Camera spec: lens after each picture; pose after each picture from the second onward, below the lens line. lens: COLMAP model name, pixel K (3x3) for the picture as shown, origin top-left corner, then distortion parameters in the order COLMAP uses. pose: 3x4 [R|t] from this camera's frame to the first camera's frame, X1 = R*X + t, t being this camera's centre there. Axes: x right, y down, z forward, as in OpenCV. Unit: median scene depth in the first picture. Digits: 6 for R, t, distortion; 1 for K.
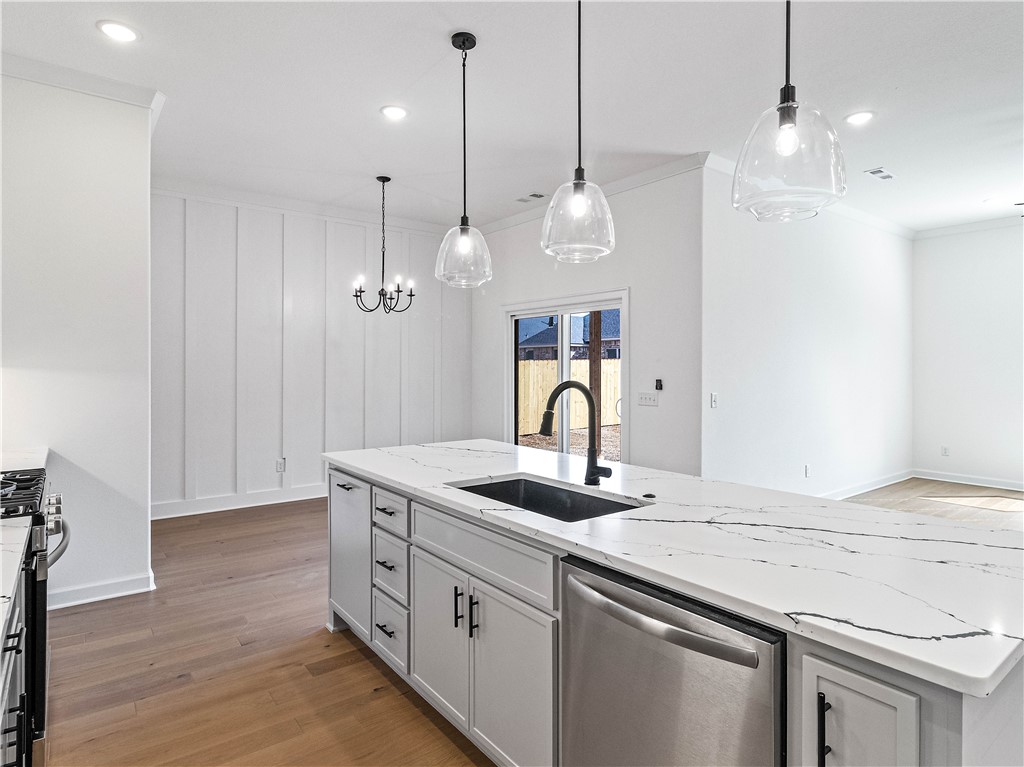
lens RADIAL K [[574.9, 0, 511.9], [0, 574.9, 371.5], [0, 0, 1]] dist [0.003572, -0.000037]
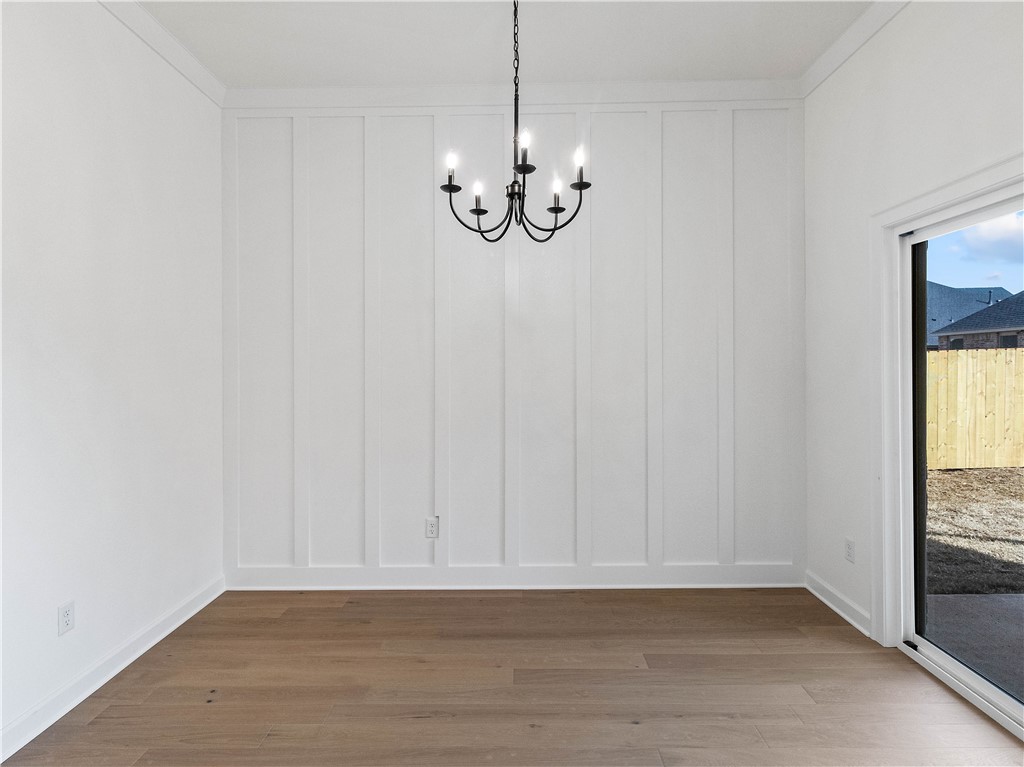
lens RADIAL K [[534.9, 0, 521.5], [0, 534.9, 367.9], [0, 0, 1]] dist [0.005080, 0.001469]
pose [[0.796346, -0.005281, -0.604819, 0.009348], [0.005121, 0.999985, -0.001989, -0.002077], [0.604820, -0.001514, 0.796361, 0.357008]]
